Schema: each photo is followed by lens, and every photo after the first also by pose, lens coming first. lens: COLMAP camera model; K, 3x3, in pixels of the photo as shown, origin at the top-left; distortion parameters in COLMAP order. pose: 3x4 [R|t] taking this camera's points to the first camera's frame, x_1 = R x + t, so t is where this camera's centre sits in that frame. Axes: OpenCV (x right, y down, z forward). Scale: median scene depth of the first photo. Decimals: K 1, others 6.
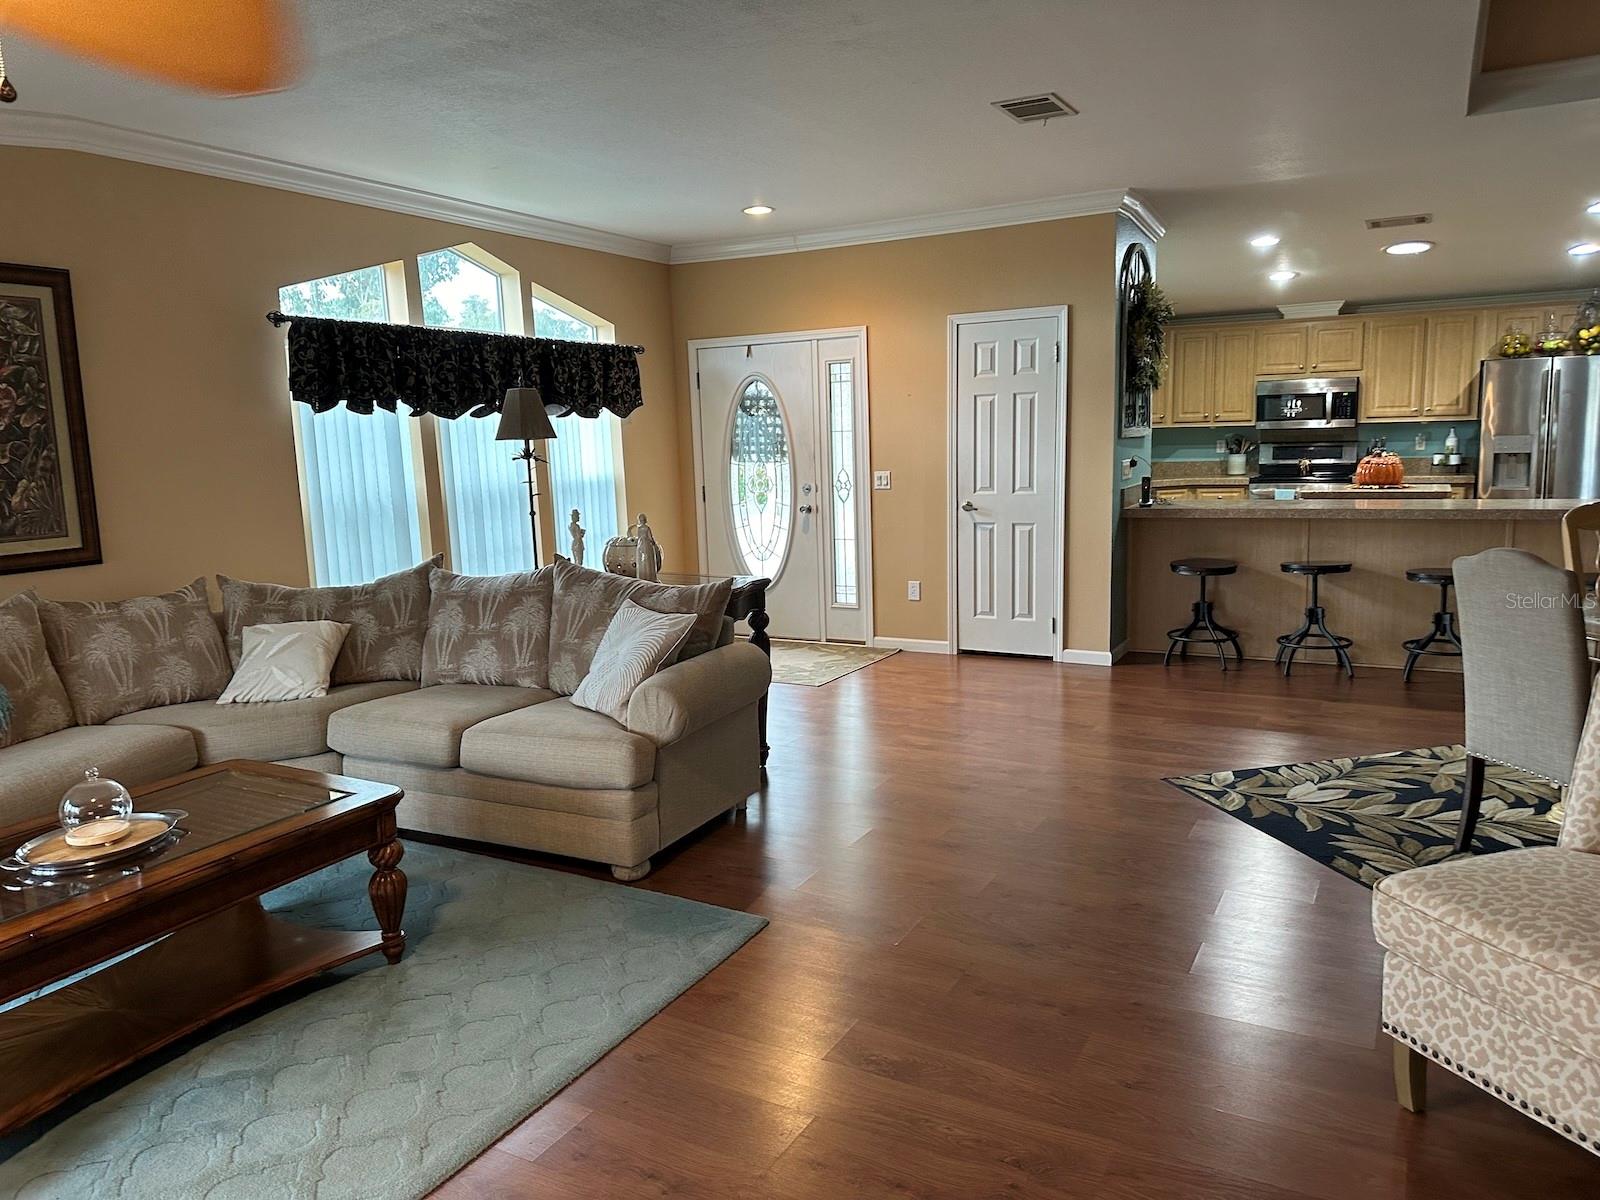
lens RADIAL K [[1113.5, 0, 802.8], [0, 1113.5, 568.7], [0, 0, 1]] dist [0.004120, 0.004454]
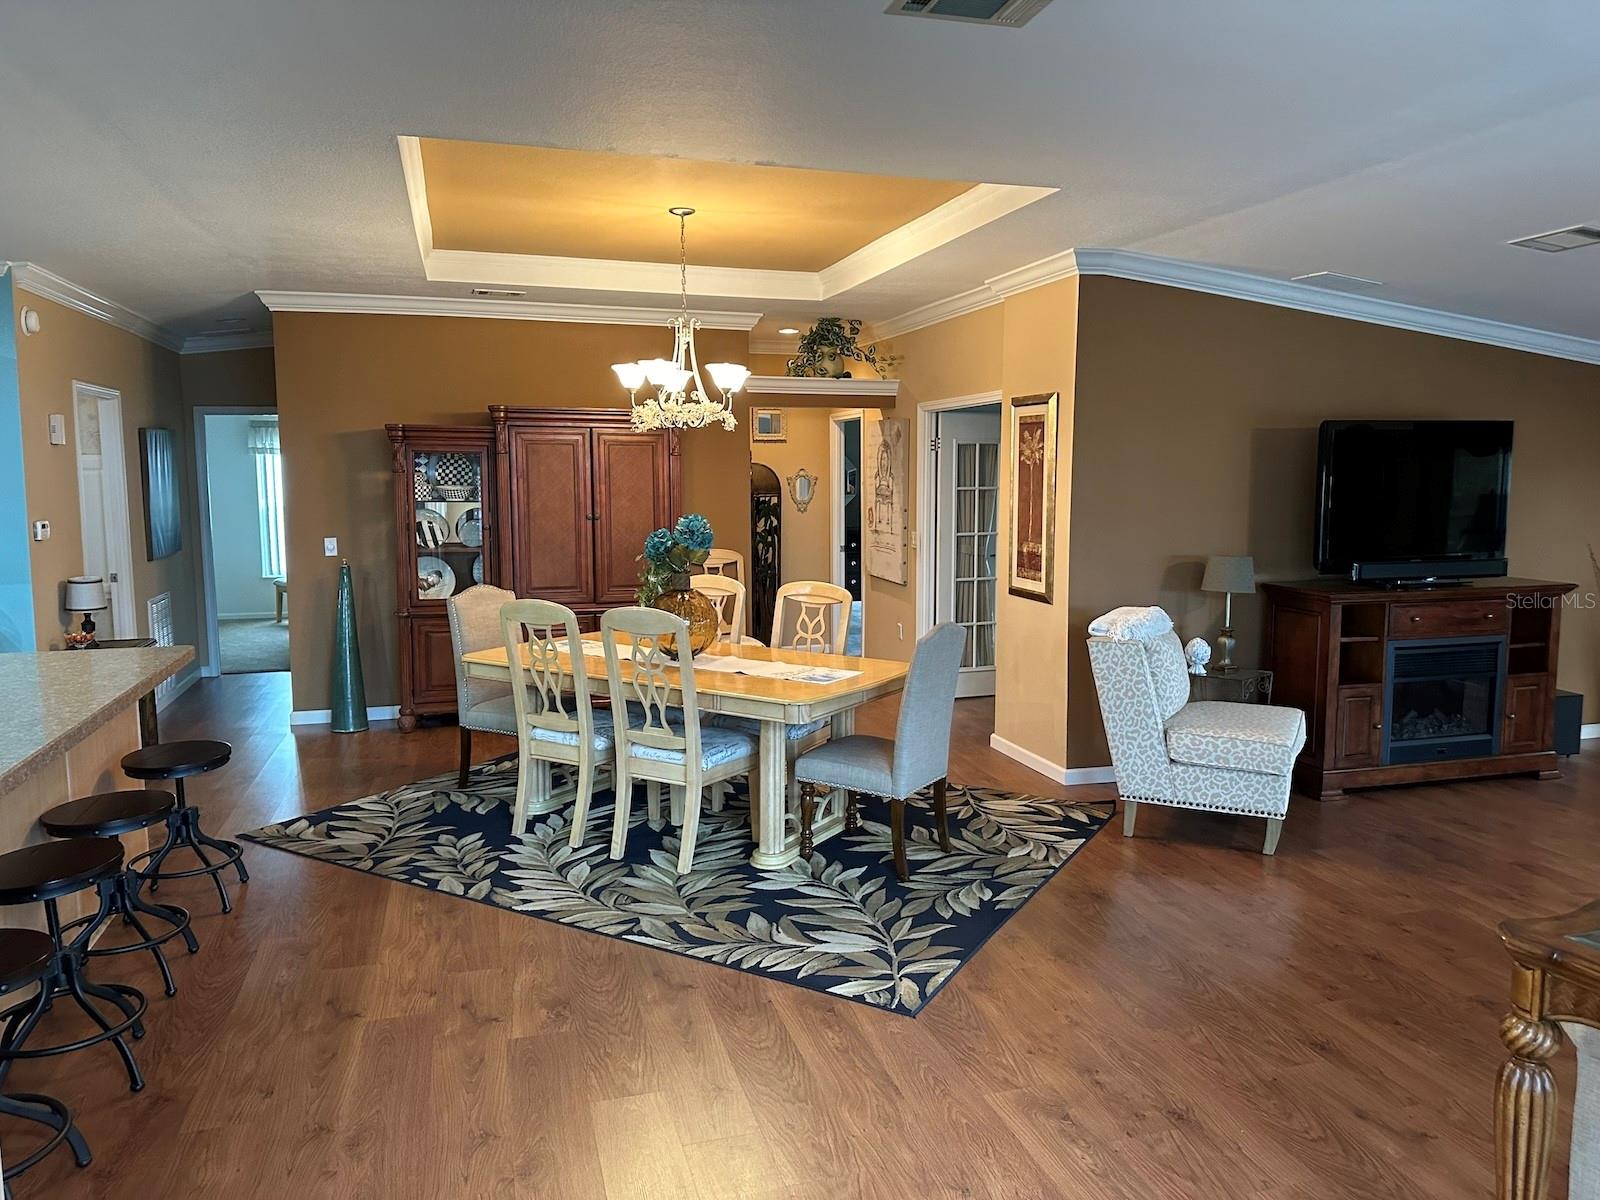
lens RADIAL K [[1118.5, 0, 809.6], [0, 1118.5, 602.8], [0, 0, 1]] dist [0.078183, -0.094767]
pose [[-0.719198, -0.055424, 0.692592, -0.094475], [0.107226, 0.976018, 0.189450, -0.160577], [-0.686482, 0.210516, -0.696007, 1.035498]]
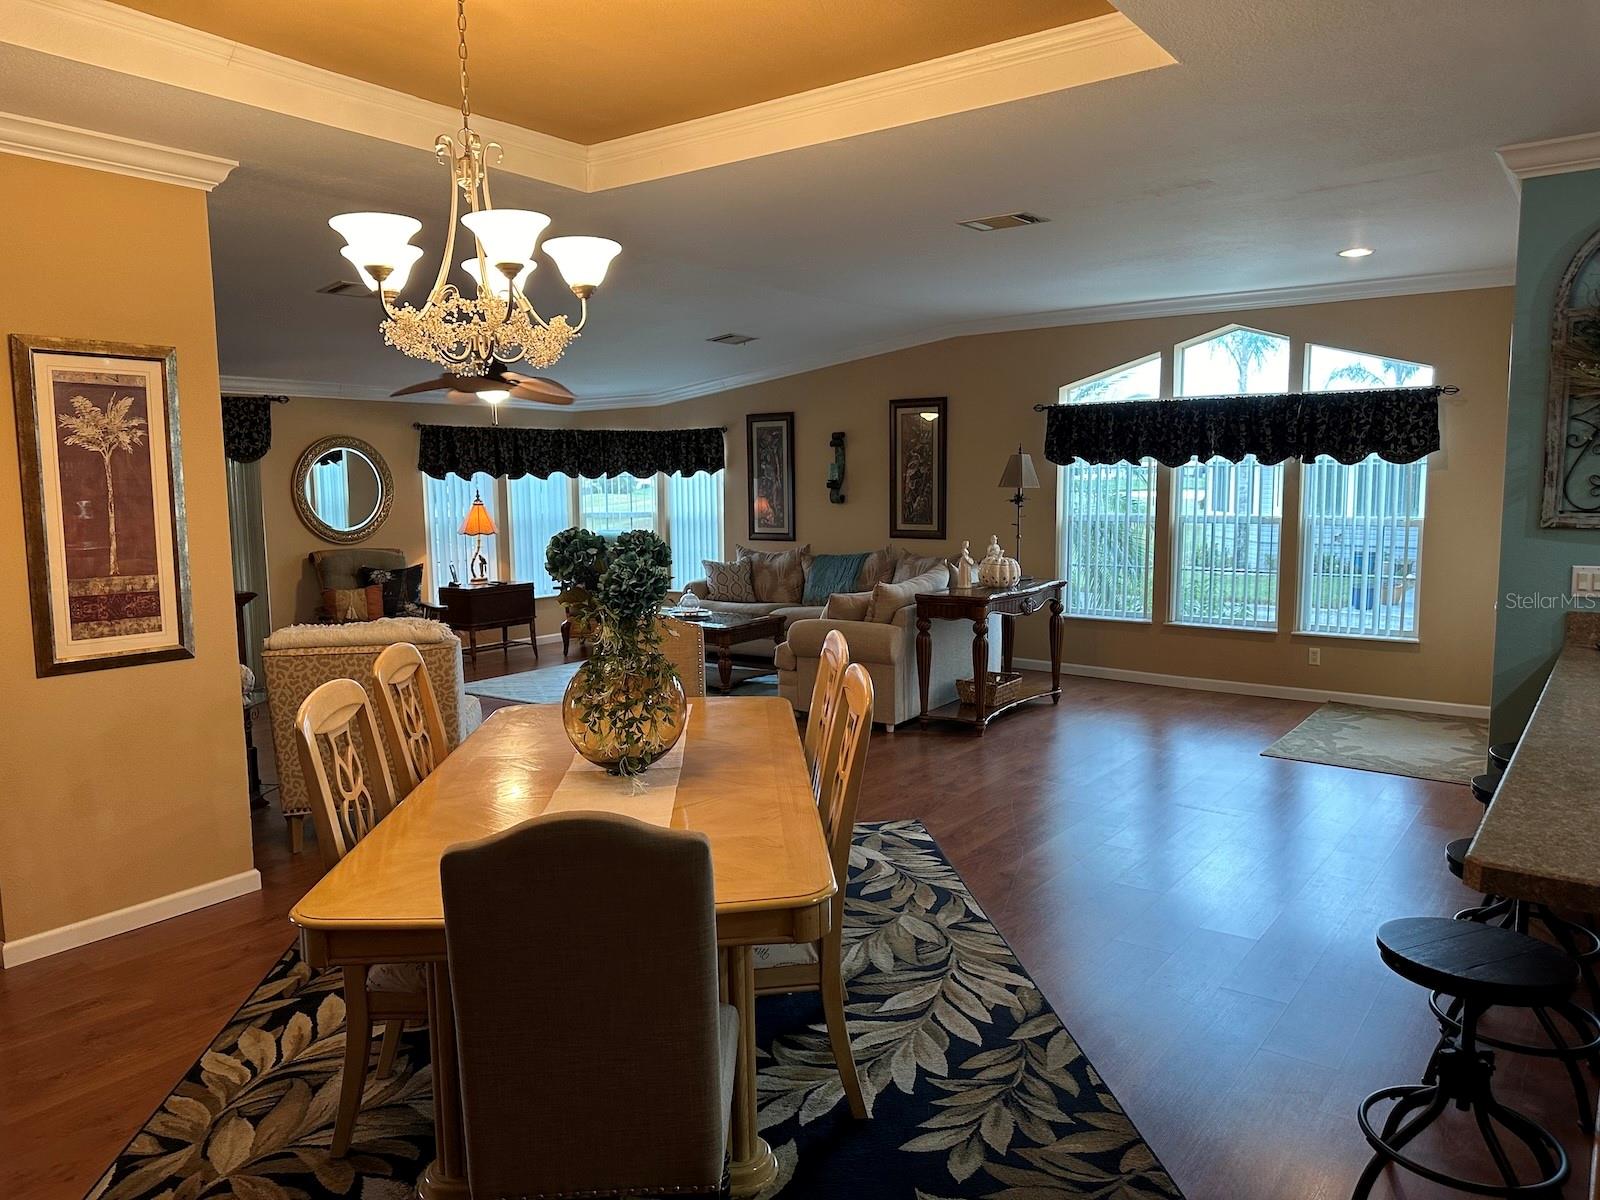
lens RADIAL K [[1118.5, 0, 809.6], [0, 1118.5, 602.8], [0, 0, 1]] dist [0.078183, -0.094767]
pose [[-0.128687, 0.151494, -0.980046, 0.965923], [-0.110475, 0.979921, 0.165981, -0.138088], [0.985512, 0.129630, -0.109367, 0.671275]]
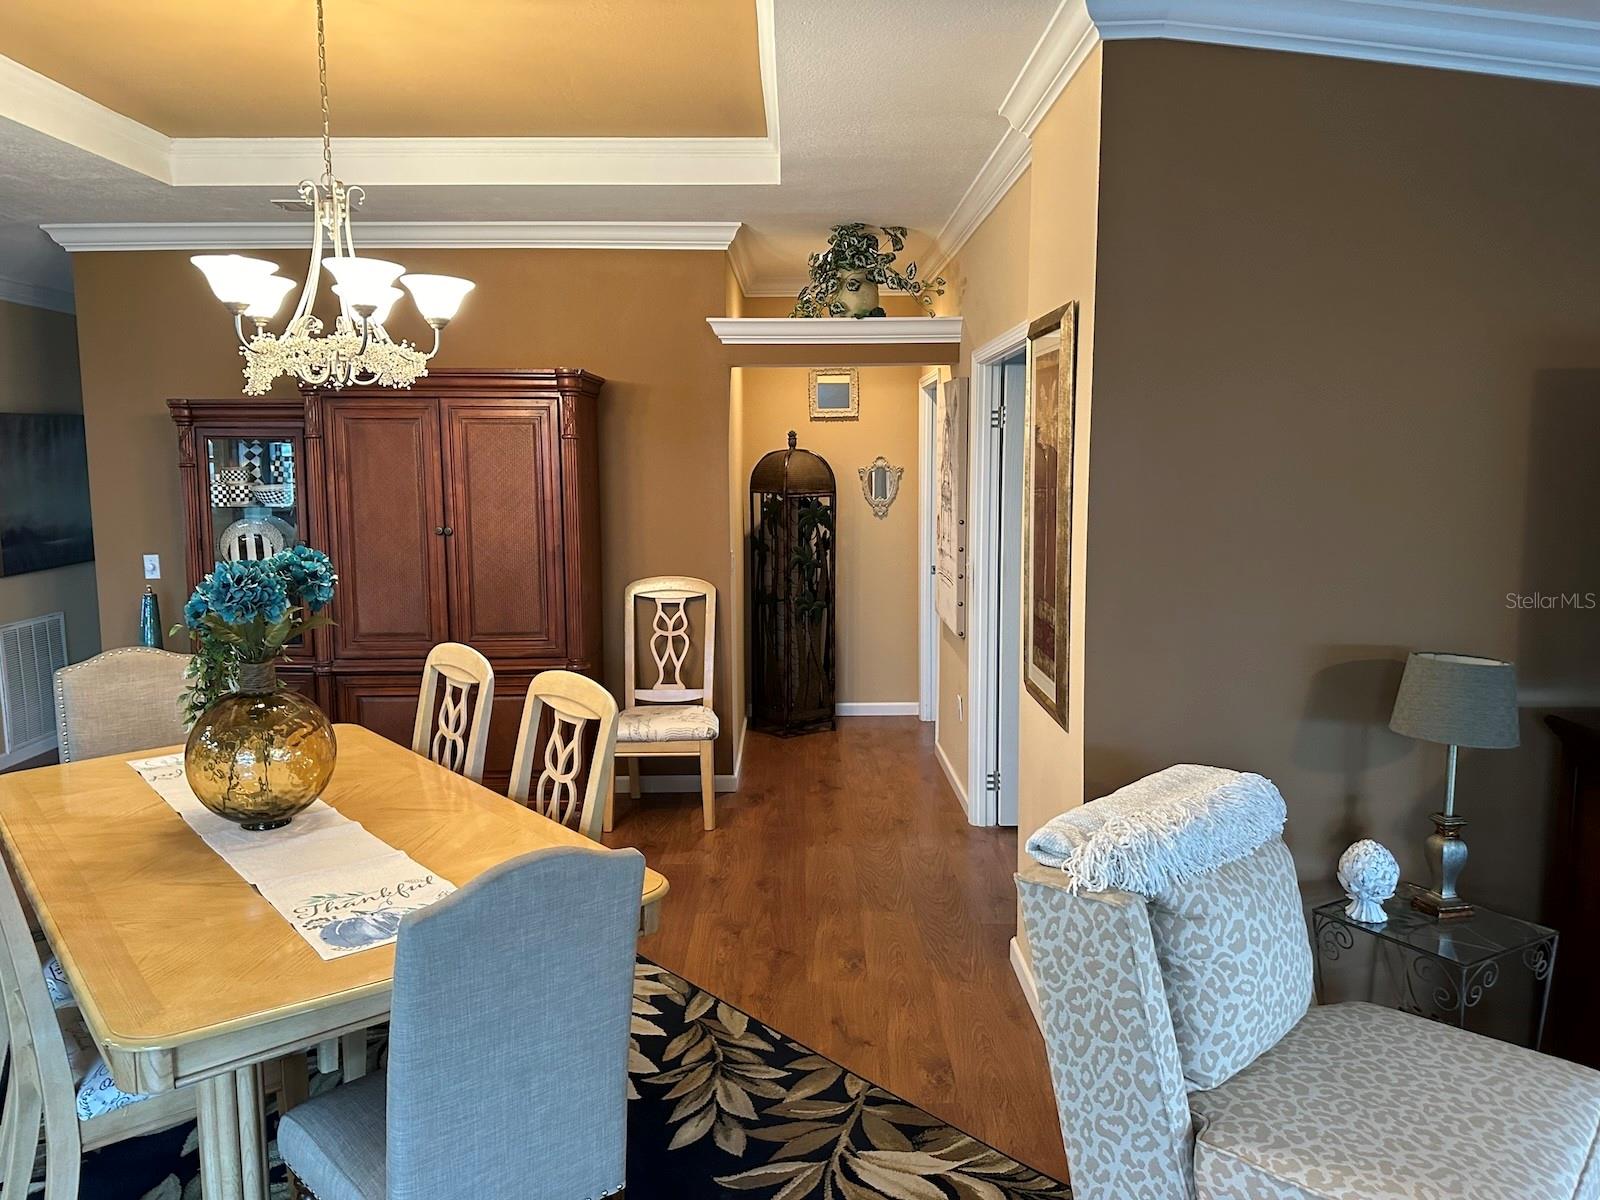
lens RADIAL K [[1133.0, 0, 814.2], [0, 1133.0, 587.7], [0, 0, 1]] dist [0.005790, -0.031861]
pose [[-0.498651, -0.071492, 0.863850, 0.057165], [0.126925, 0.979829, 0.154356, -0.106052], [-0.857460, 0.186614, -0.479518, 0.562705]]
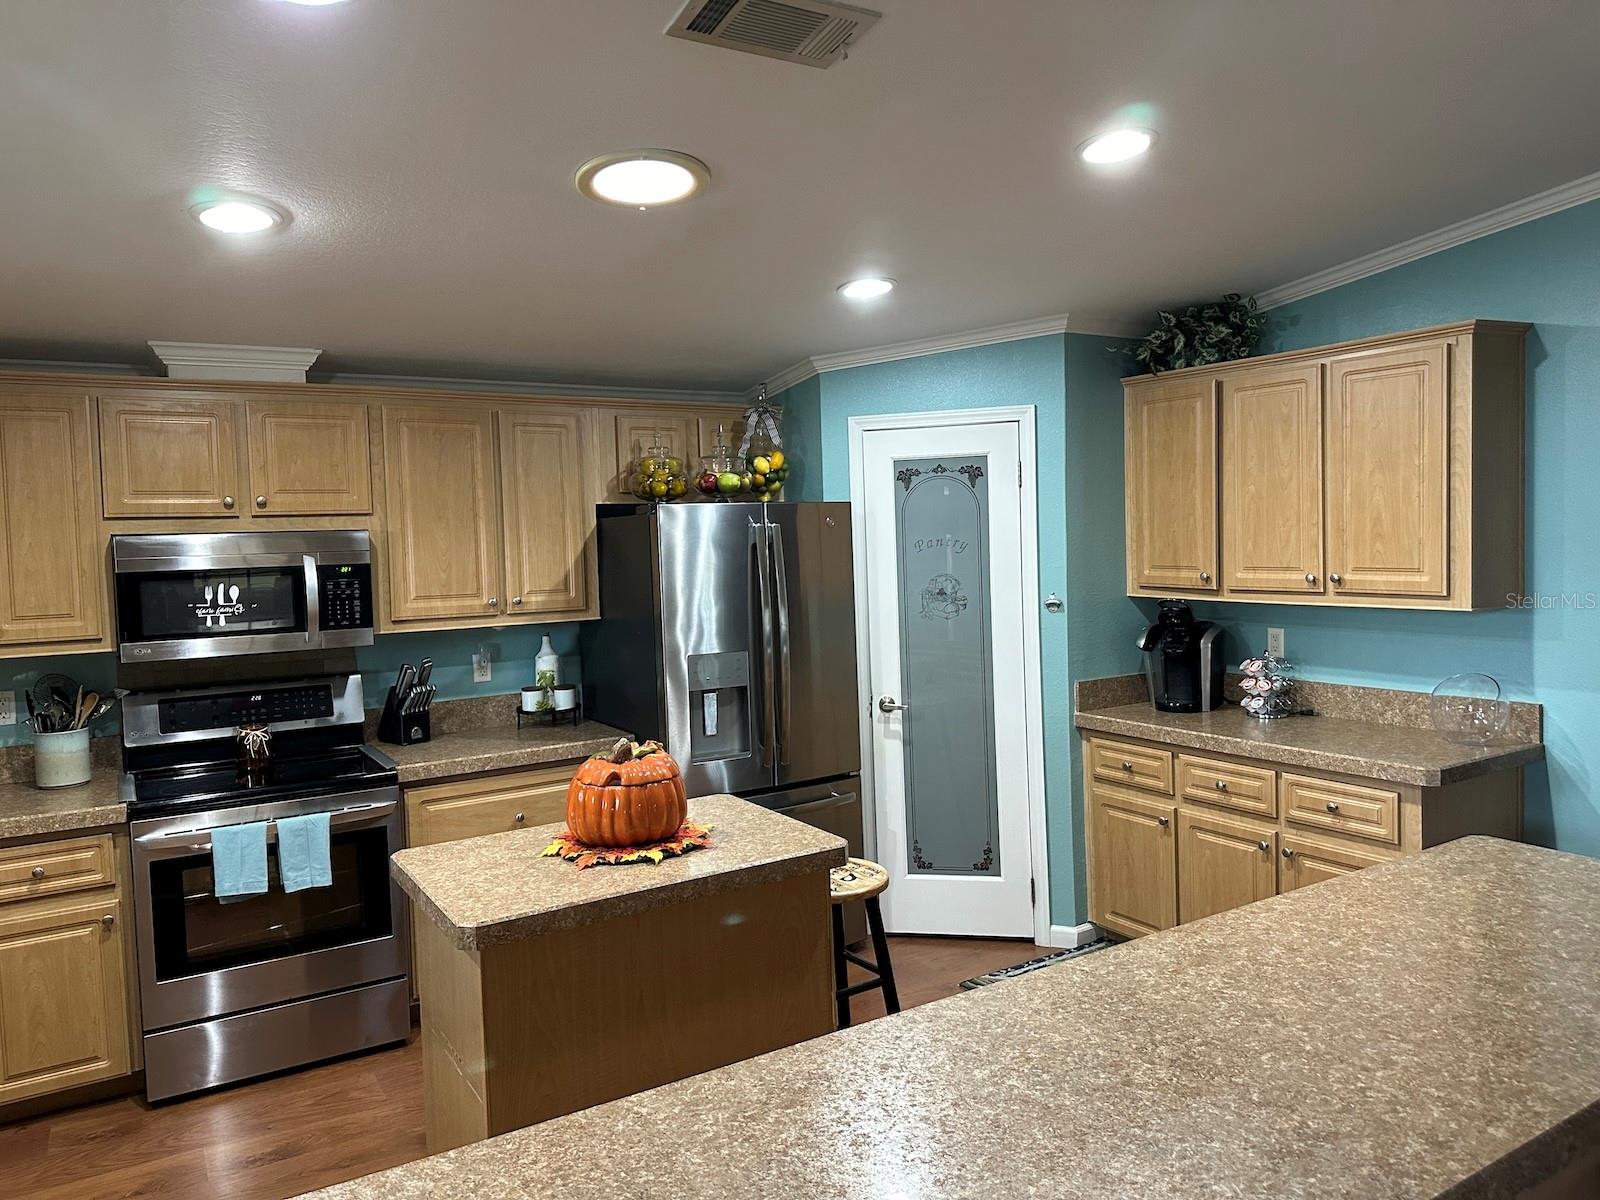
lens RADIAL K [[1118.5, 0, 809.6], [0, 1118.5, 602.8], [0, 0, 1]] dist [0.078183, -0.094767]
pose [[0.495751, -0.034362, 0.867785, 0.285057], [0.126129, 0.991472, -0.032795, -0.152774], [-0.859257, 0.125711, 0.495857, 0.903759]]
